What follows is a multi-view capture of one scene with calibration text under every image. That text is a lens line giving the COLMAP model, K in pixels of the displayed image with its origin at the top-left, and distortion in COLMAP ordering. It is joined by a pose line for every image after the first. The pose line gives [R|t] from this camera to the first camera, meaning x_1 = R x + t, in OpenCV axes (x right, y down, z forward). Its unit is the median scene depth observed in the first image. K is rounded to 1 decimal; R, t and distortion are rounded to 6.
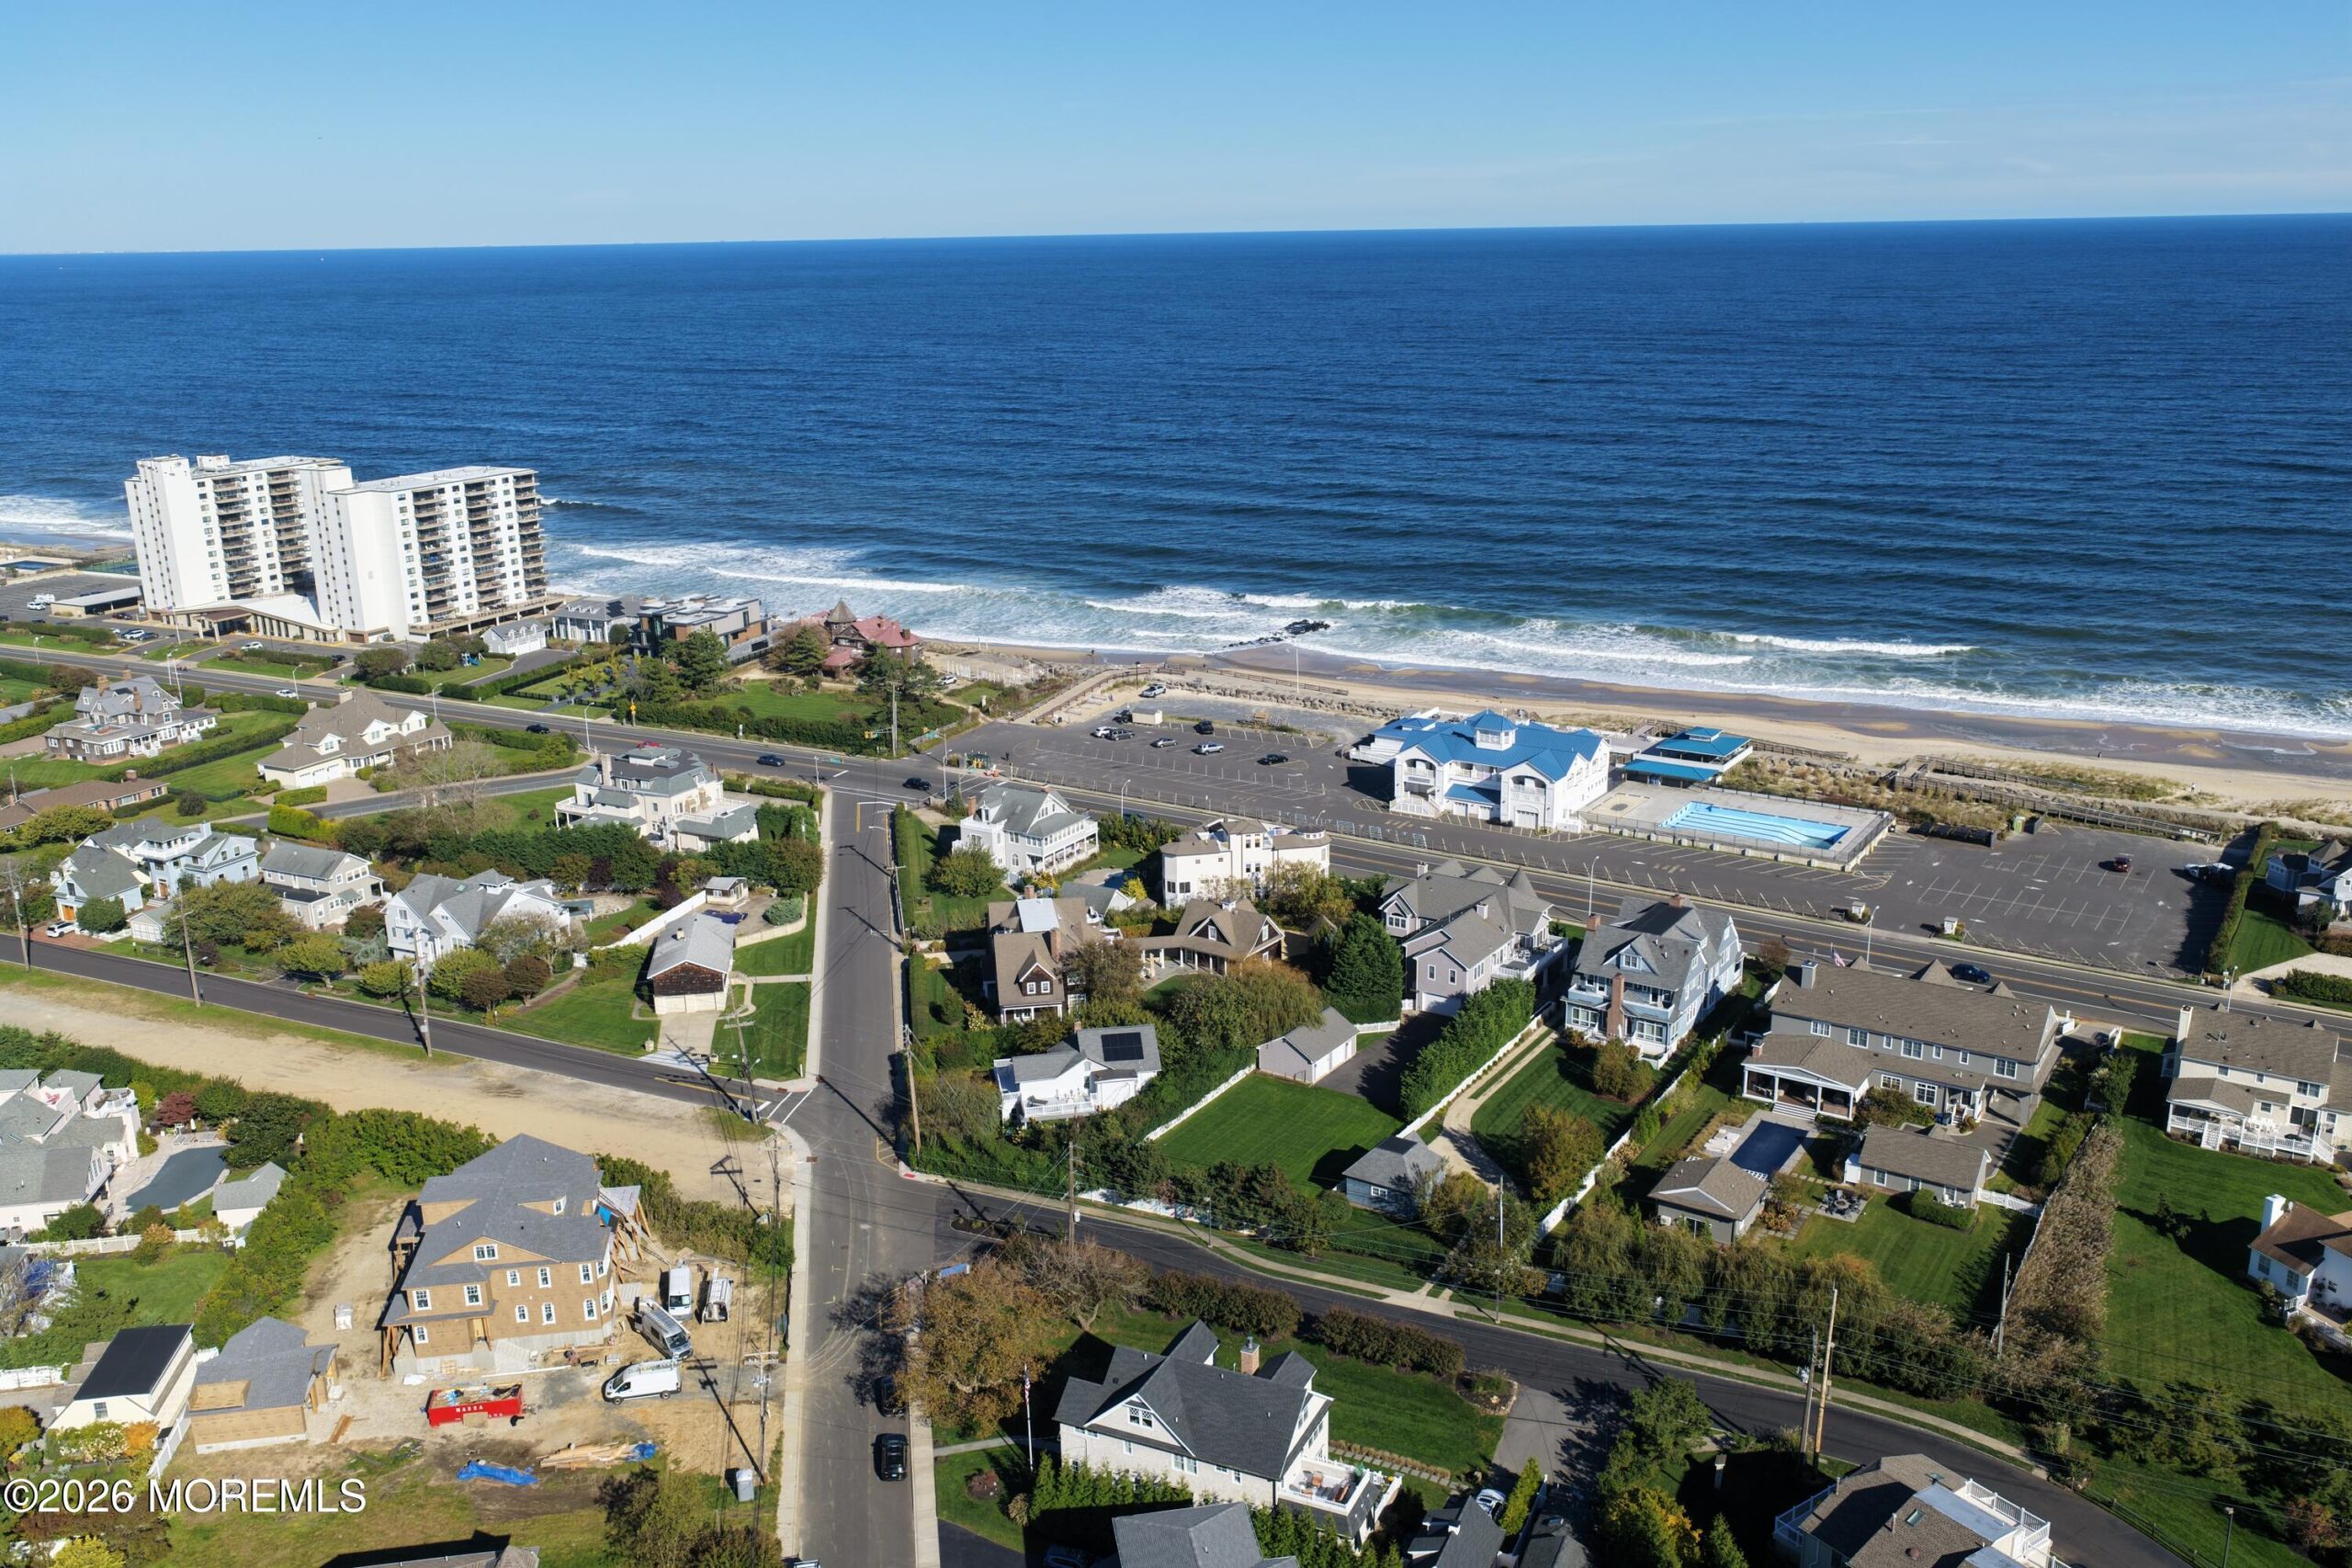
lens RADIAL K [[1956.4, 0, 1174.9], [0, 1956.4, 779.6], [0, 0, 1]] dist [-0.017514, 0.045208]
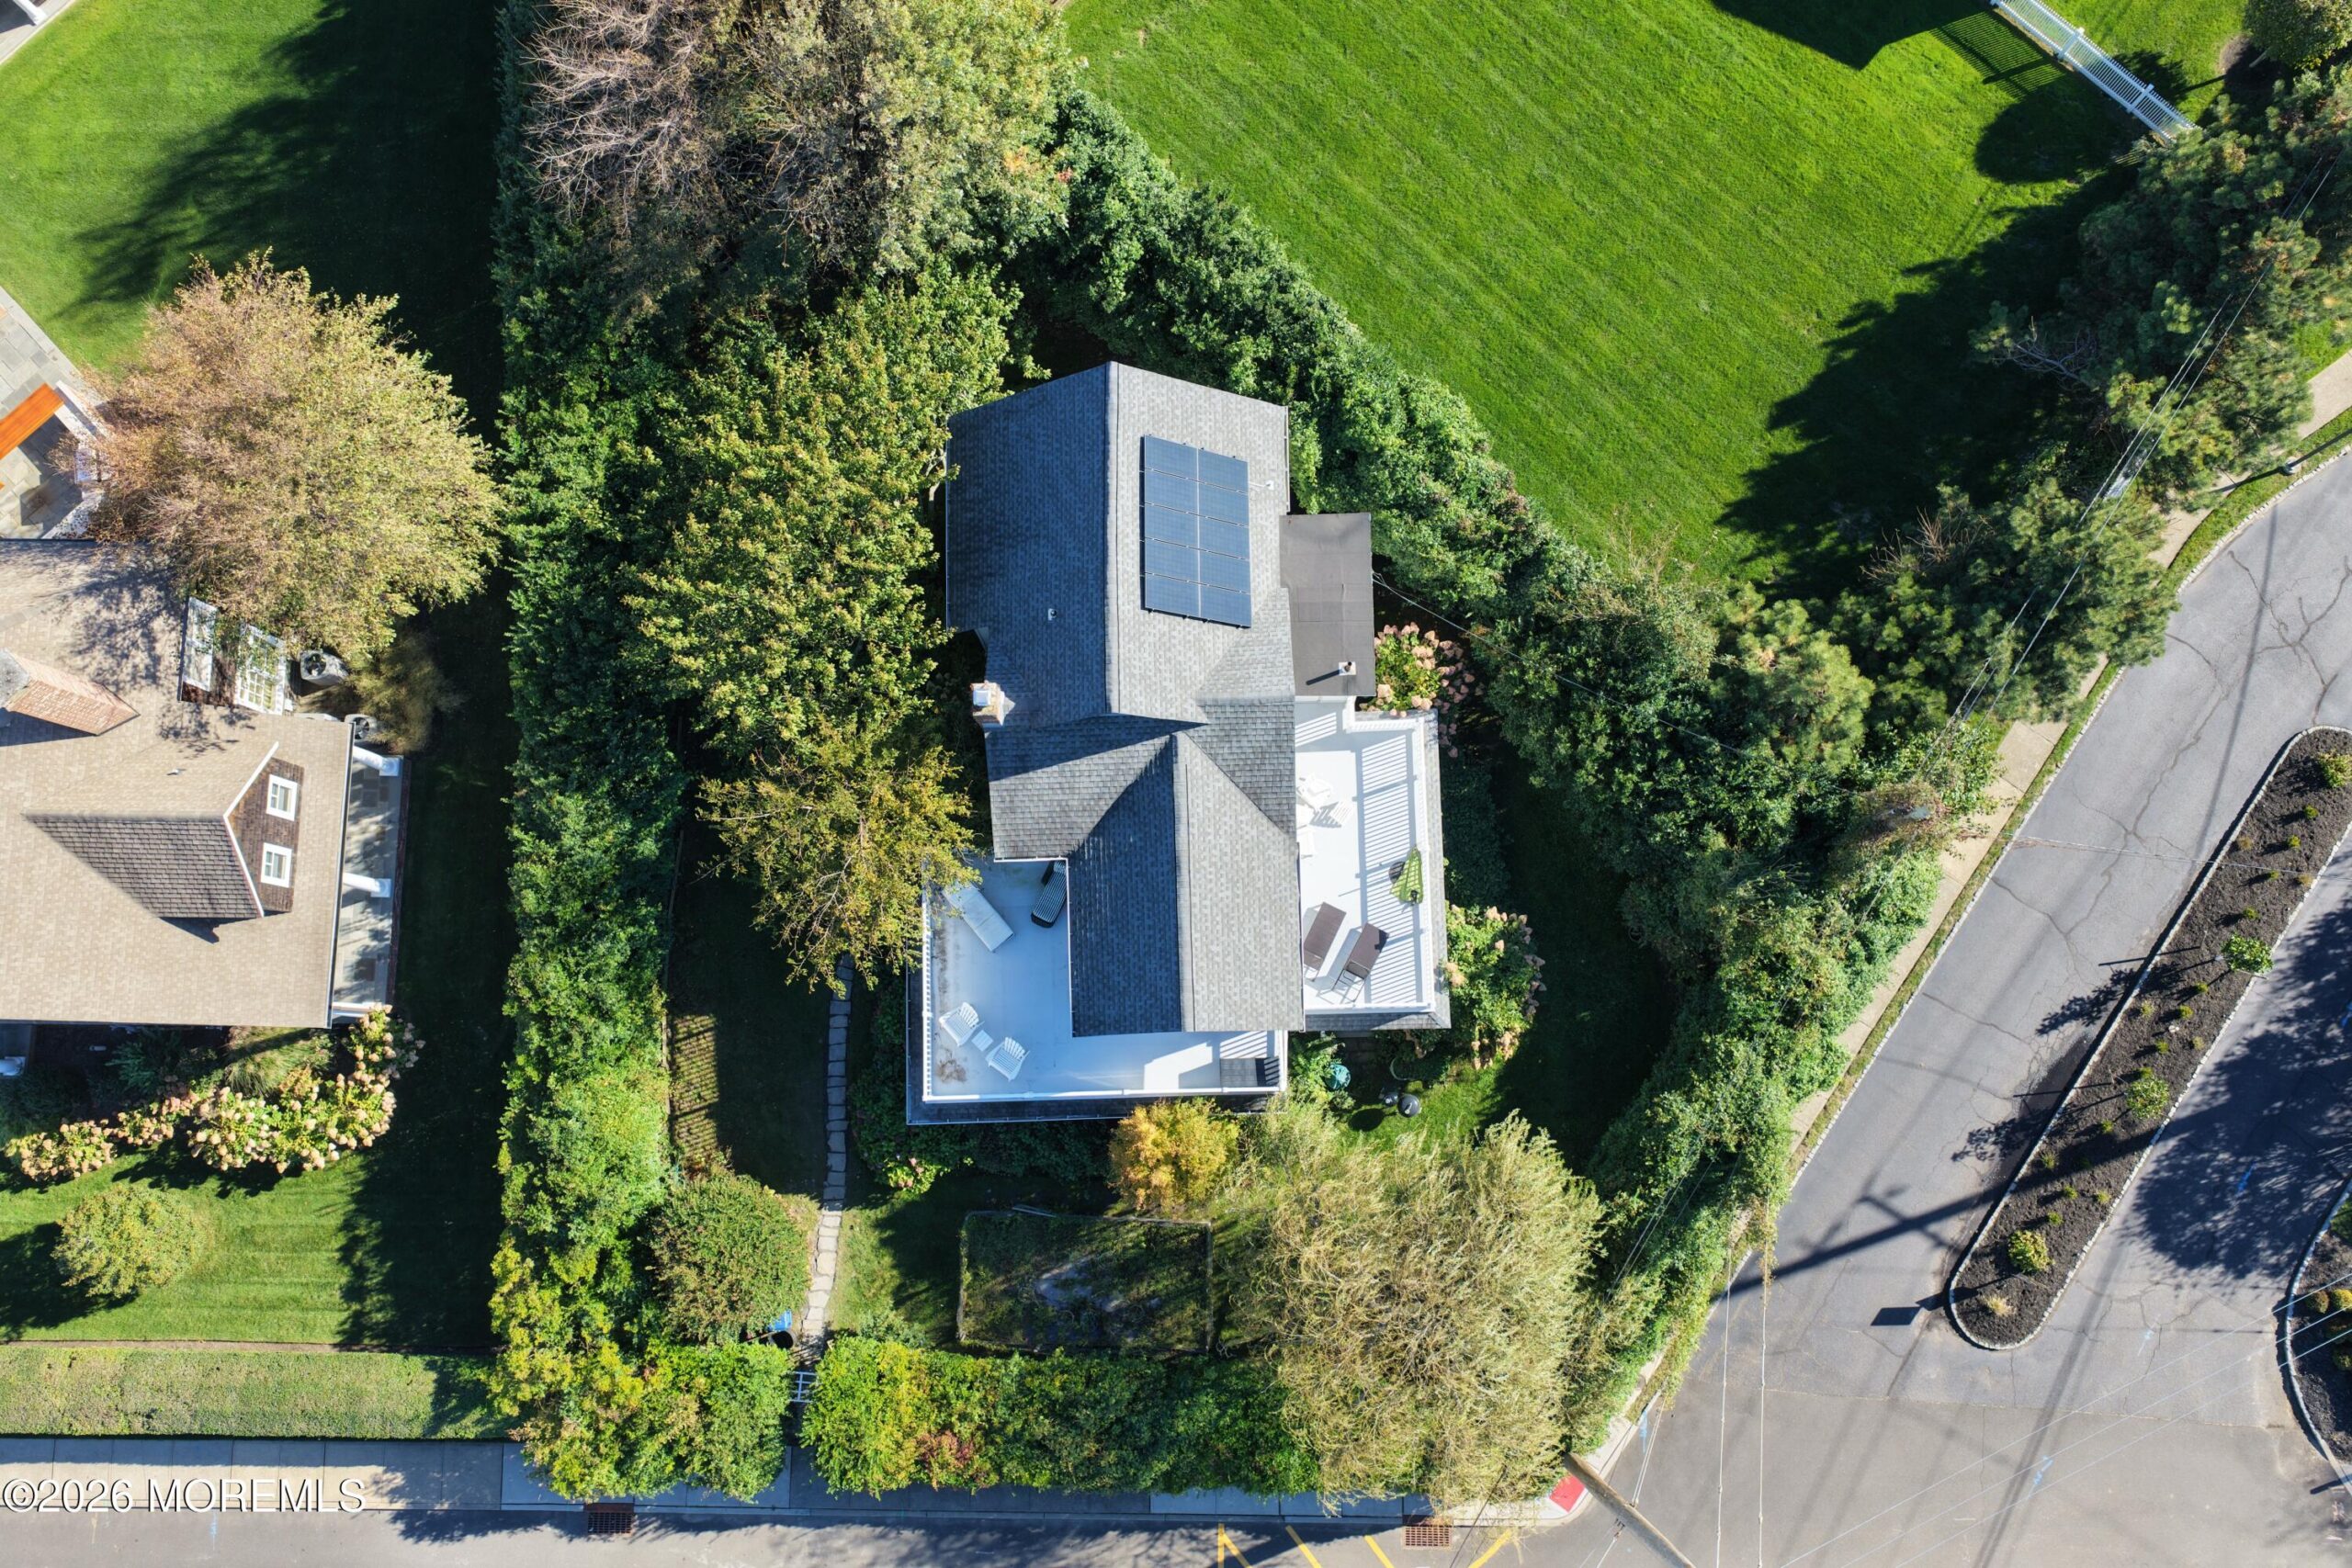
lens RADIAL K [[1956.4, 0, 1182.6], [0, 1956.4, 789.2], [0, 0, 1]] dist [-0.017514, 0.045208]
pose [[0.161150, -0.973235, 0.163844, -0.076704], [0.286222, 0.204967, 0.935984, -0.056381], [-0.944514, -0.103938, 0.311592, 0.772507]]
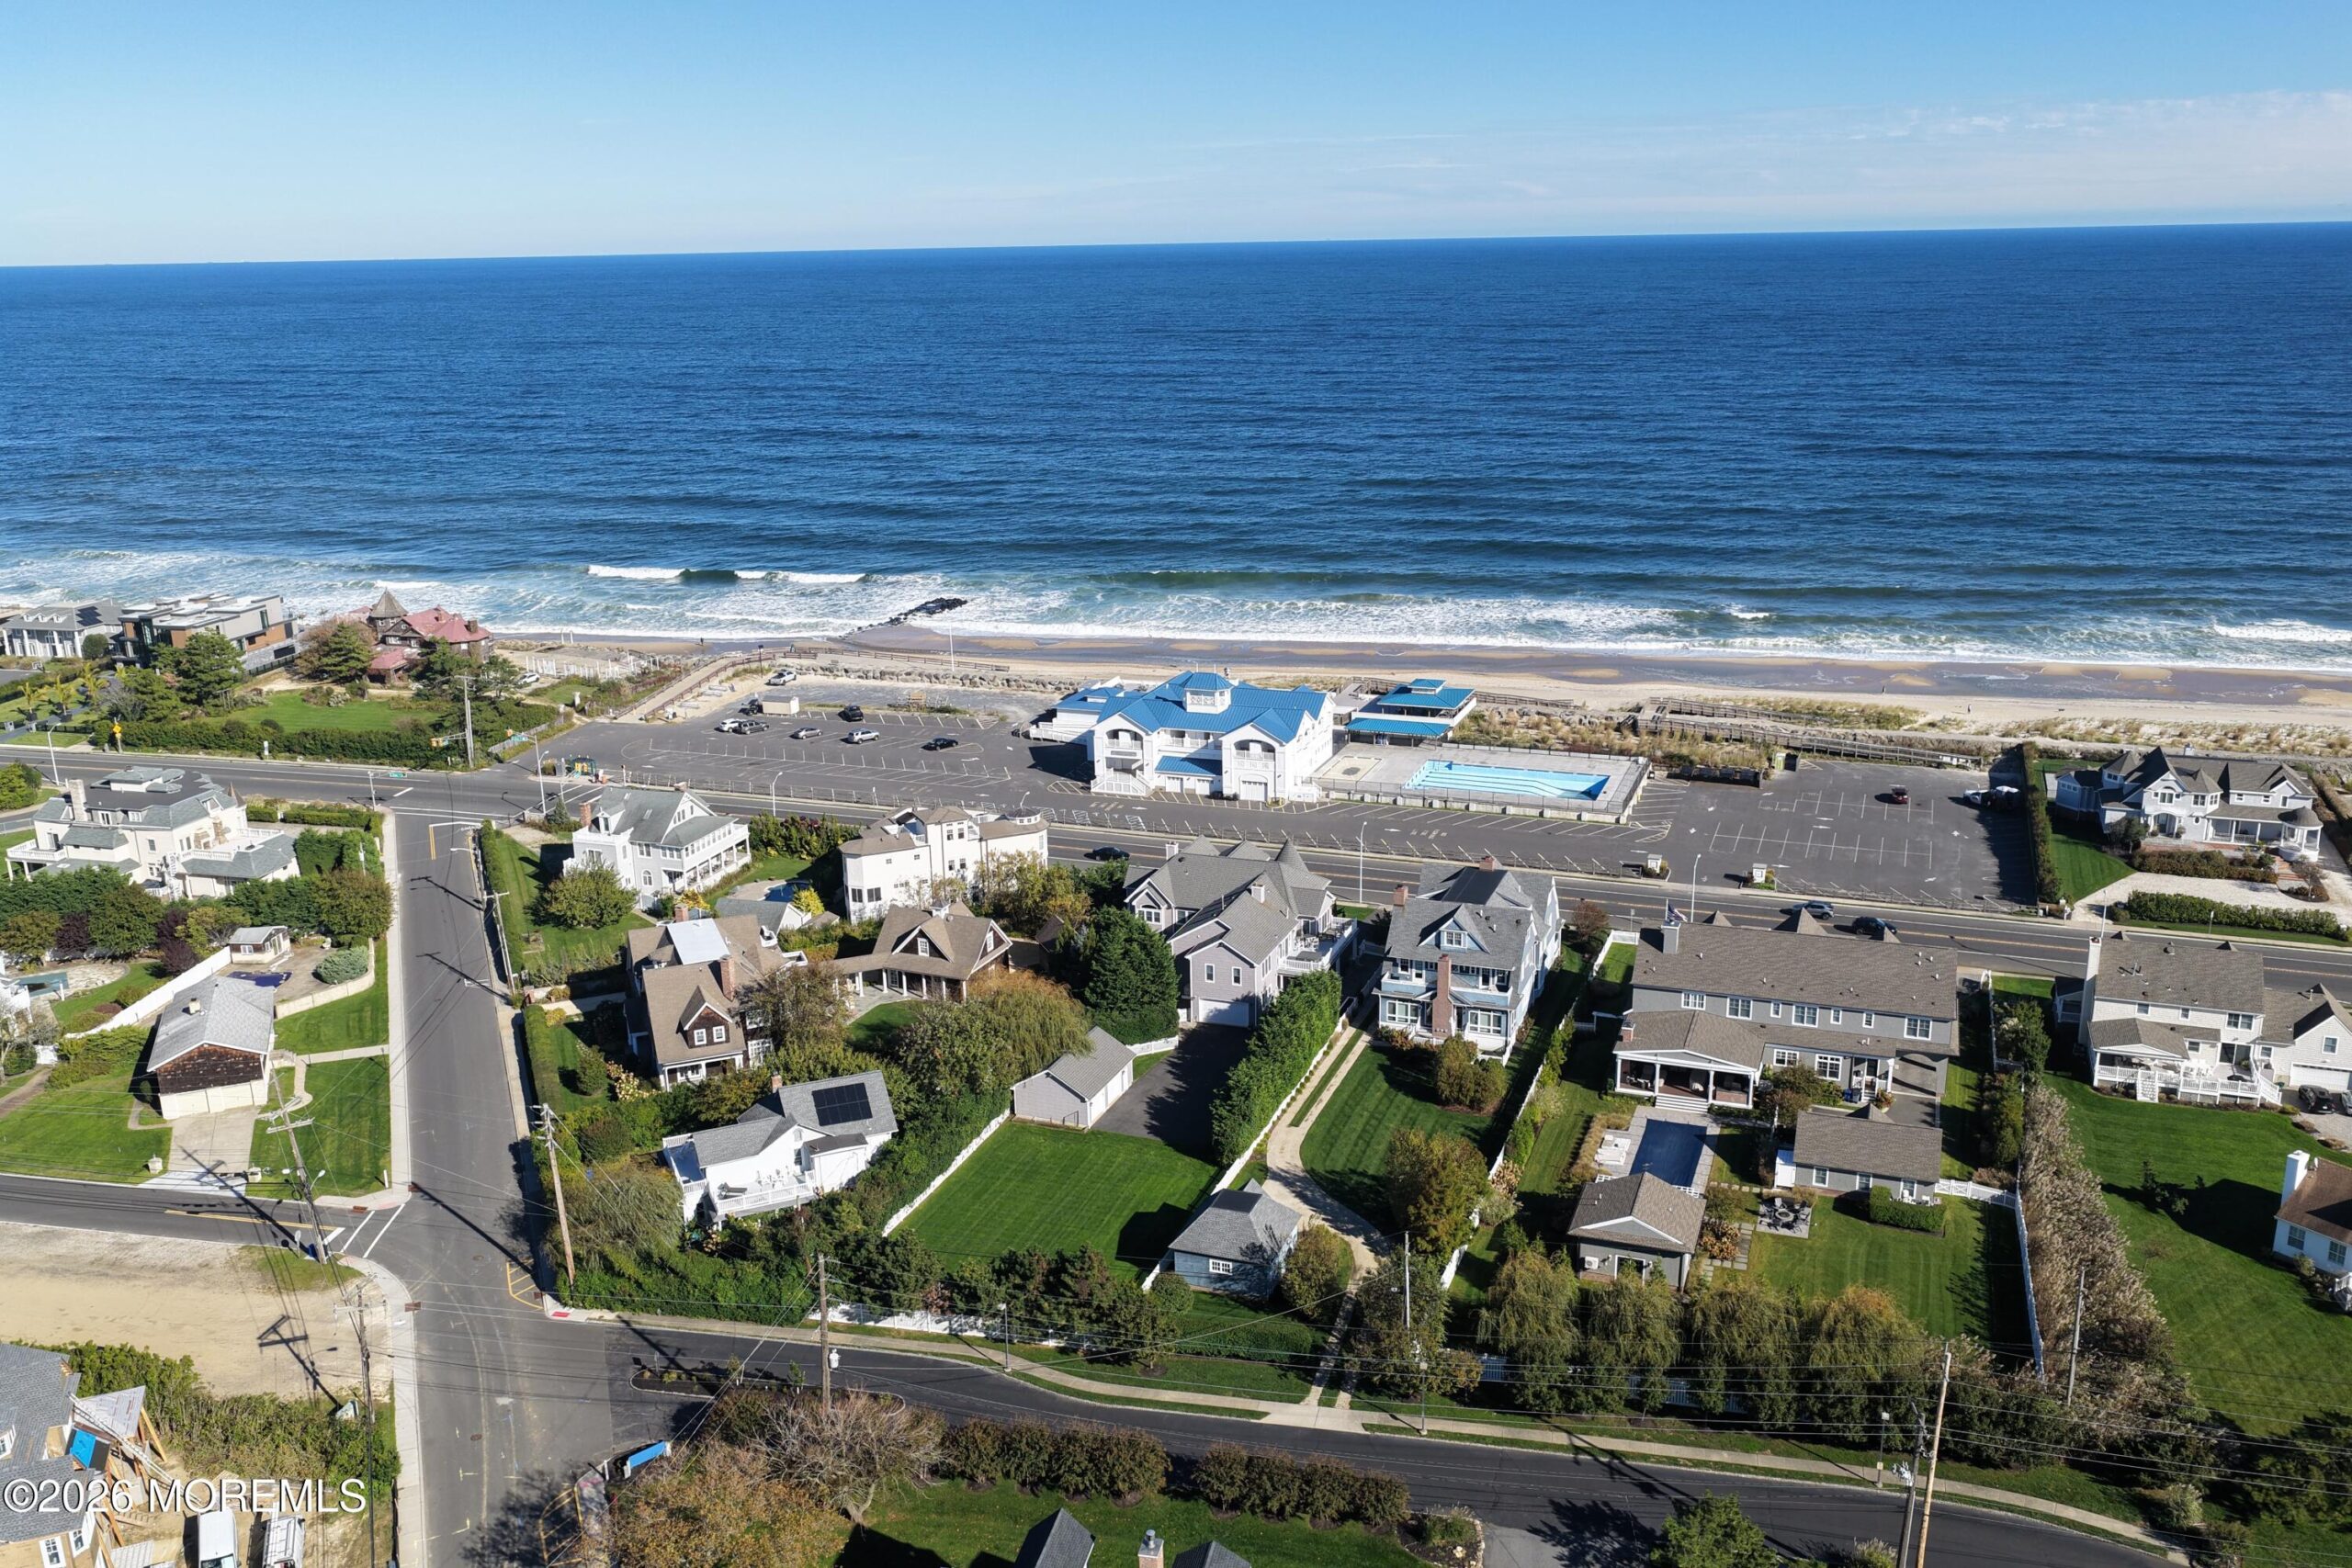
lens RADIAL K [[1956.4, 0, 1182.6], [0, 1956.4, 785.4], [0, 0, 1]] dist [-0.017514, 0.045208]
pose [[0.974044, -0.061313, 0.217897, -0.046108], [0.062781, 0.998027, 0.000185, 0.019303], [-0.217479, 0.013499, 0.975972, 0.200999]]
